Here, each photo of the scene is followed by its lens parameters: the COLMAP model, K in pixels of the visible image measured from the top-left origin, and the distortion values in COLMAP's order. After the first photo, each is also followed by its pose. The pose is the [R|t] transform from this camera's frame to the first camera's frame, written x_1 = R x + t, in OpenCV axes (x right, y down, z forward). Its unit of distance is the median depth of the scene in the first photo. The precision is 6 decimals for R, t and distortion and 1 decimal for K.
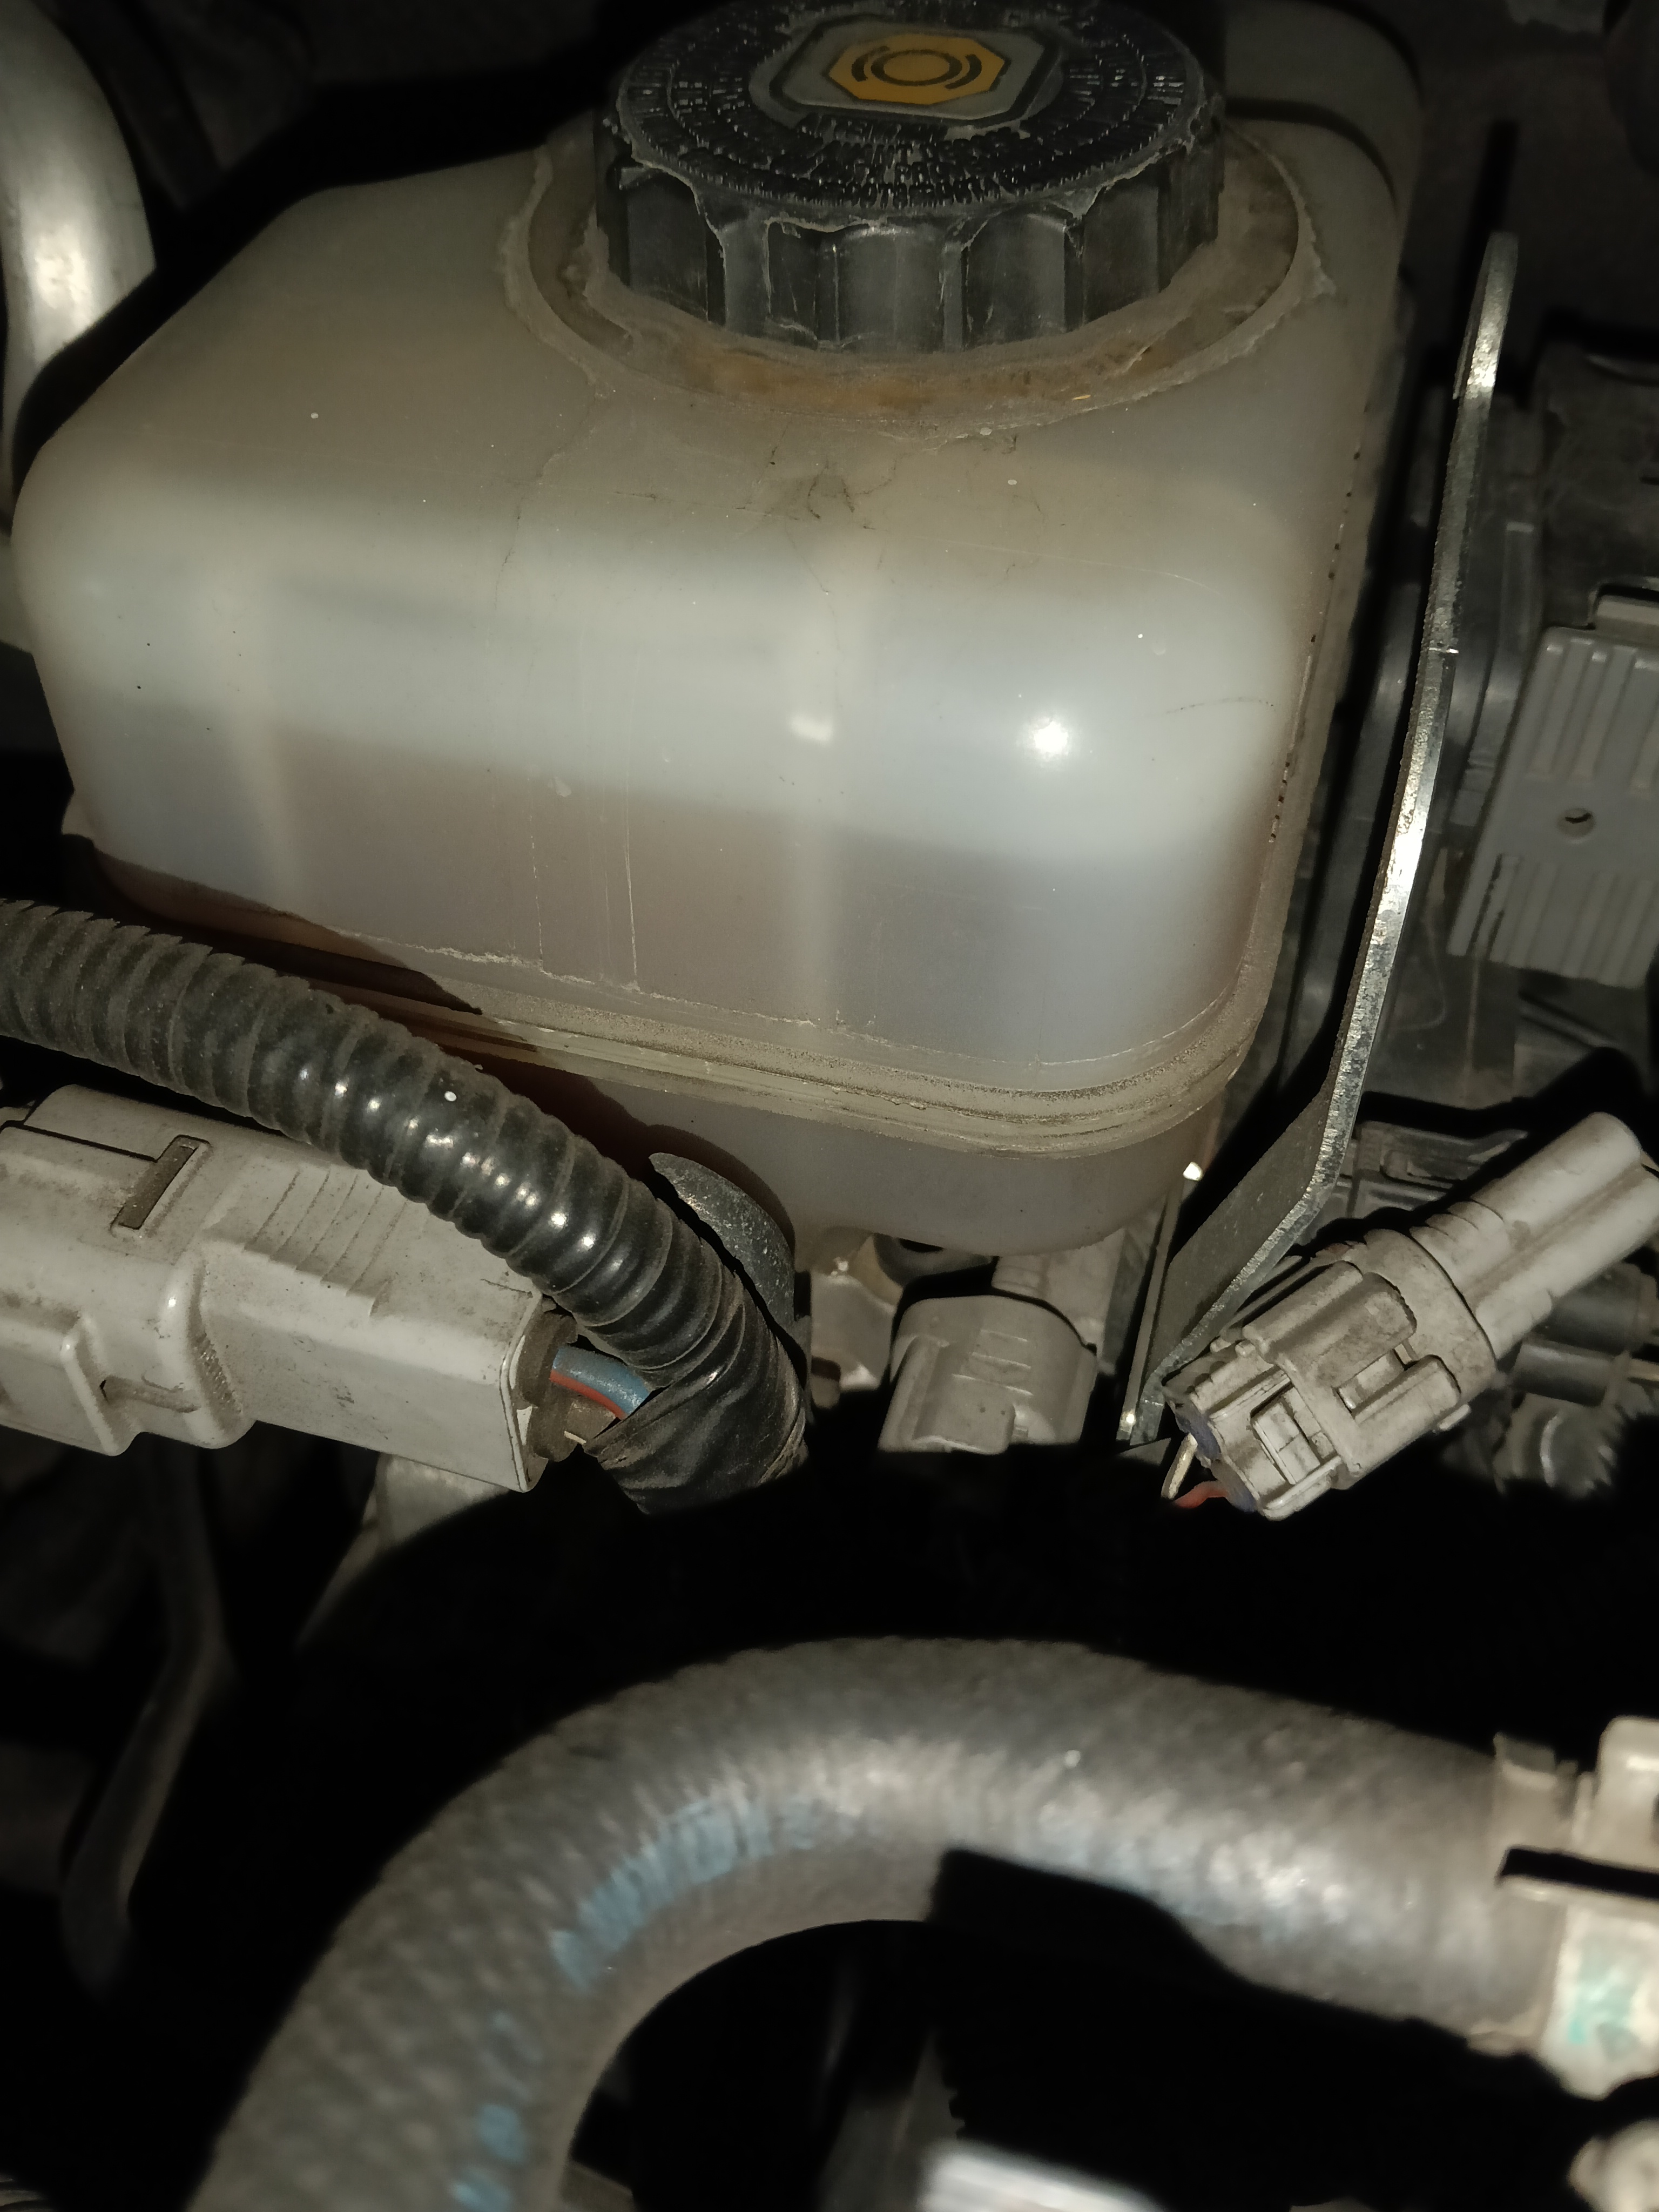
lens RADIAL K [[1916.6, 0, 829.5], [0, 1916.6, 1106.0], [0, 0, 1]] dist [0.094373, -0.276632]
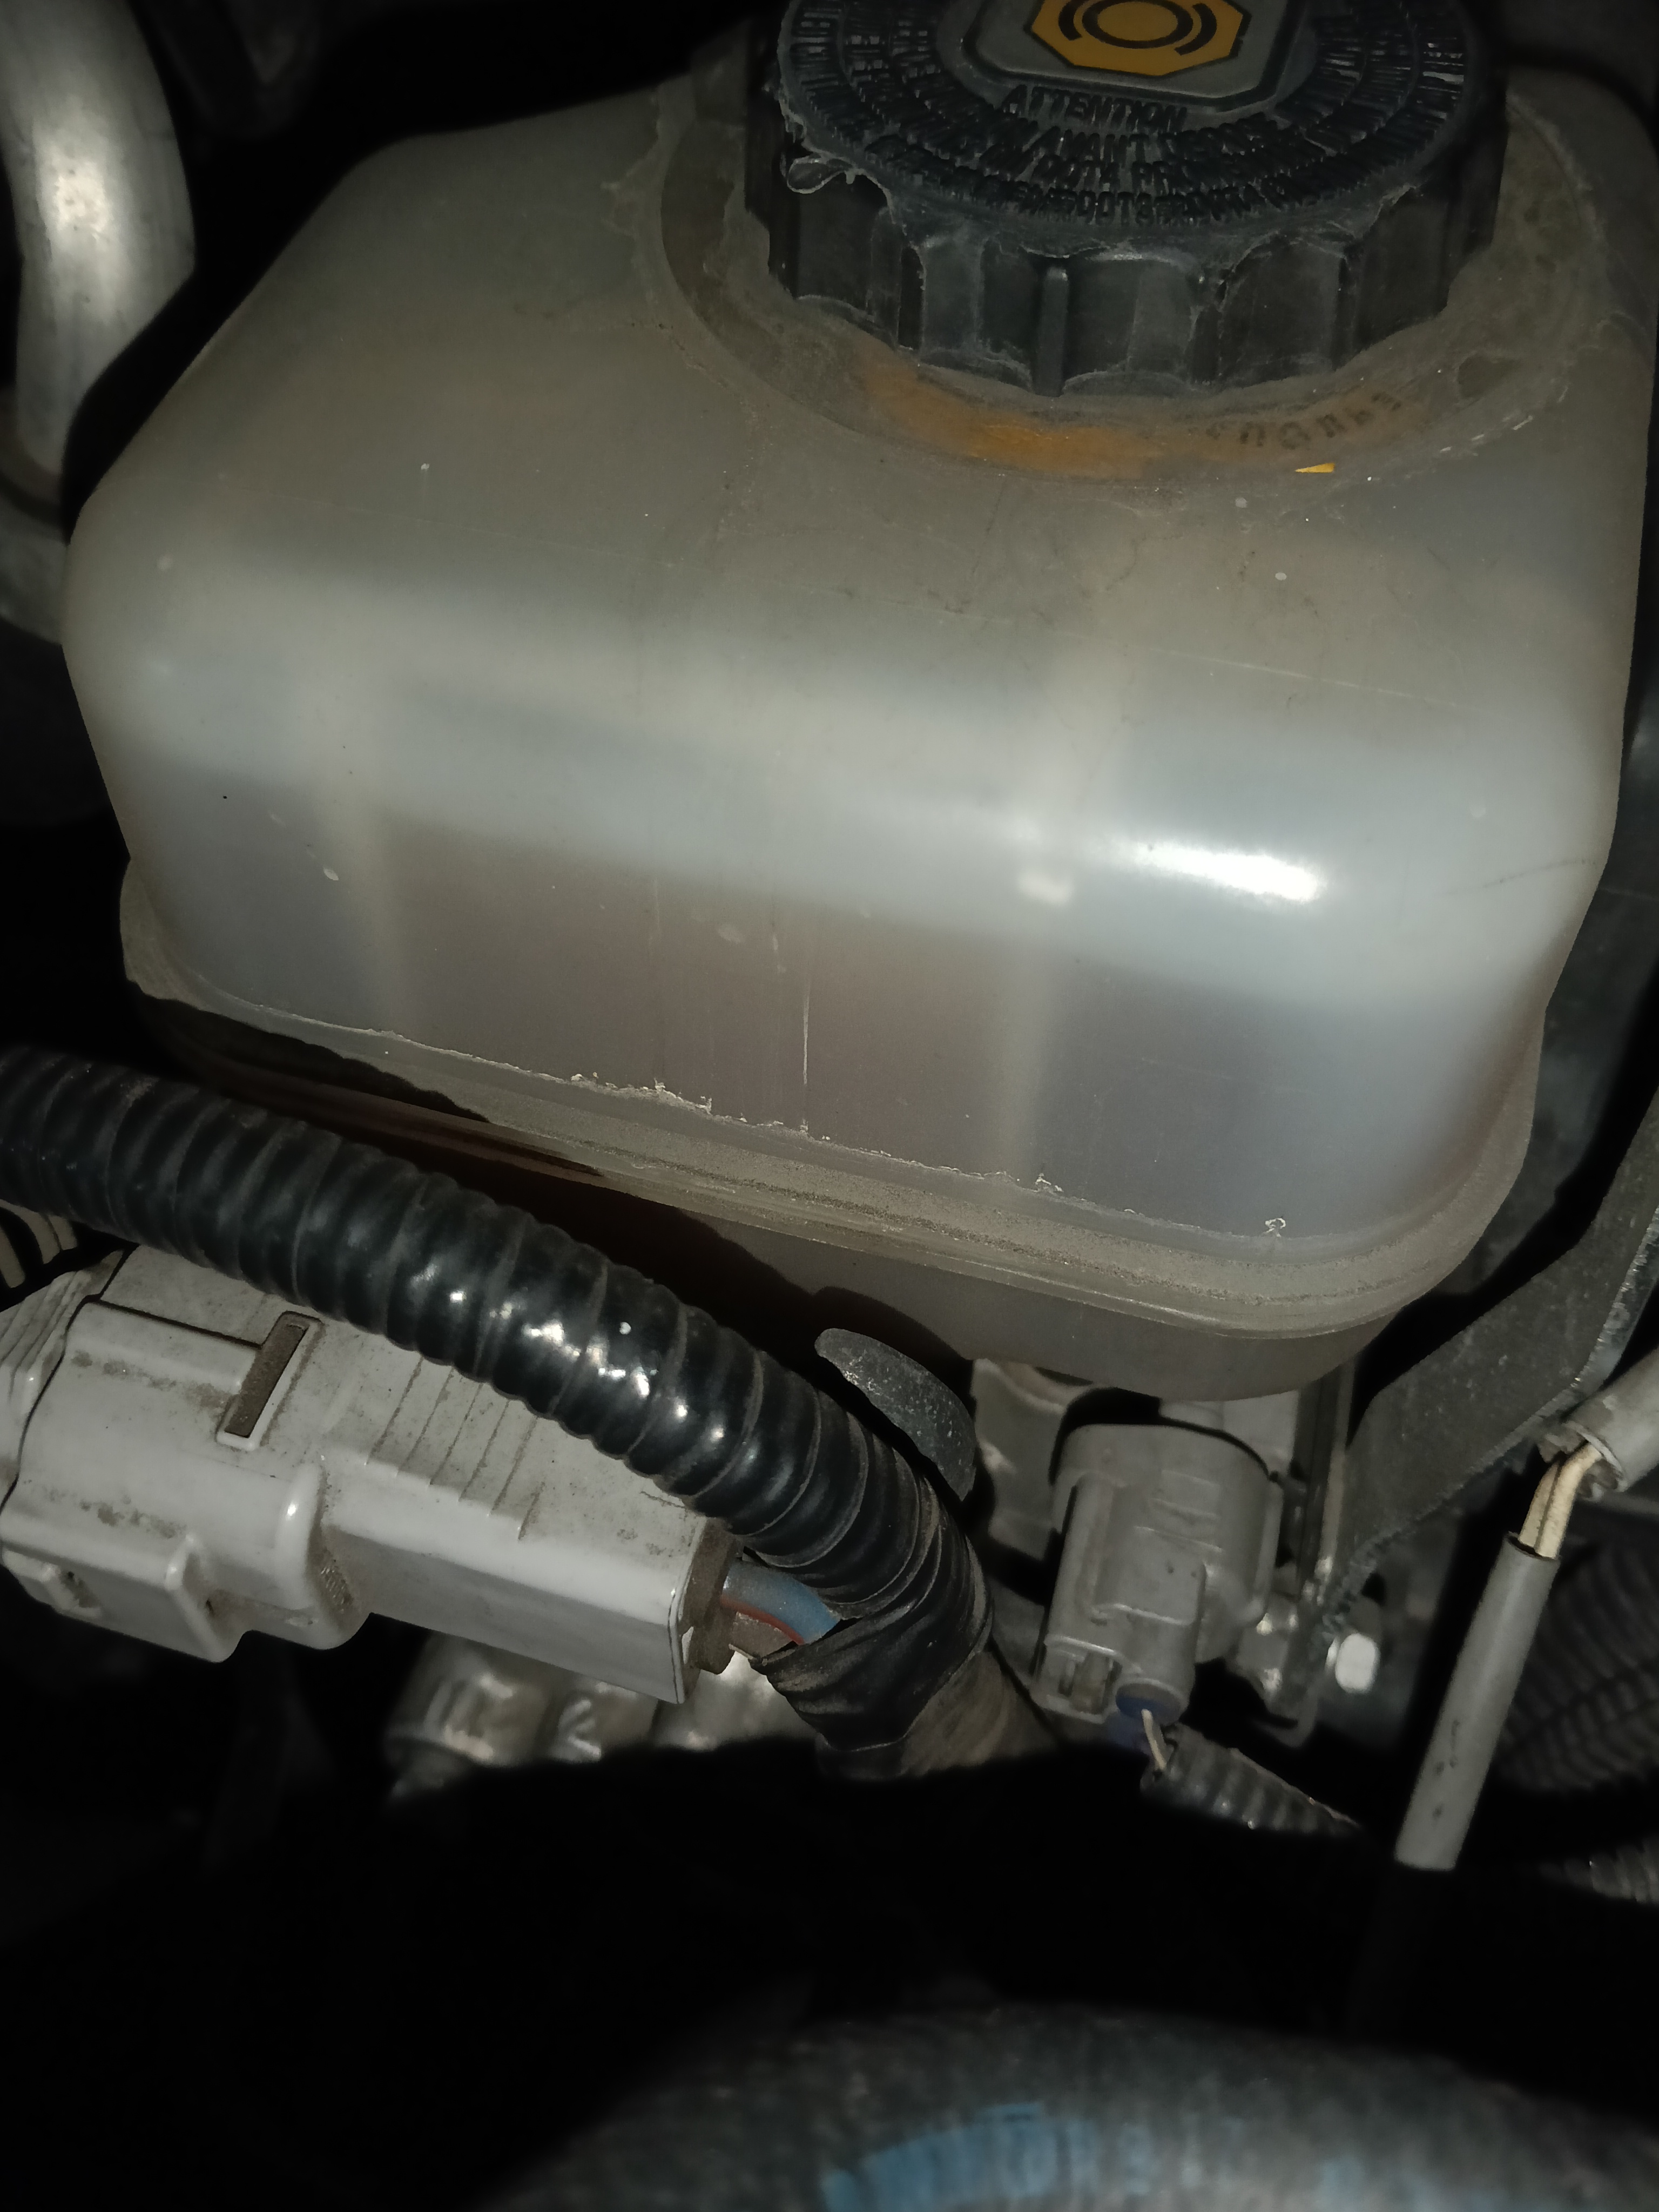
lens RADIAL K [[1907.5, 0, 829.5], [0, 1907.5, 1106.0], [0, 0, 1]] dist [0.099055, -0.255869]
pose [[0.999940, 0.001333, 0.010844, -0.100666], [-0.002414, 0.994953, 0.100316, -0.166118], [-0.010656, -0.100337, 0.994896, 0.141994]]
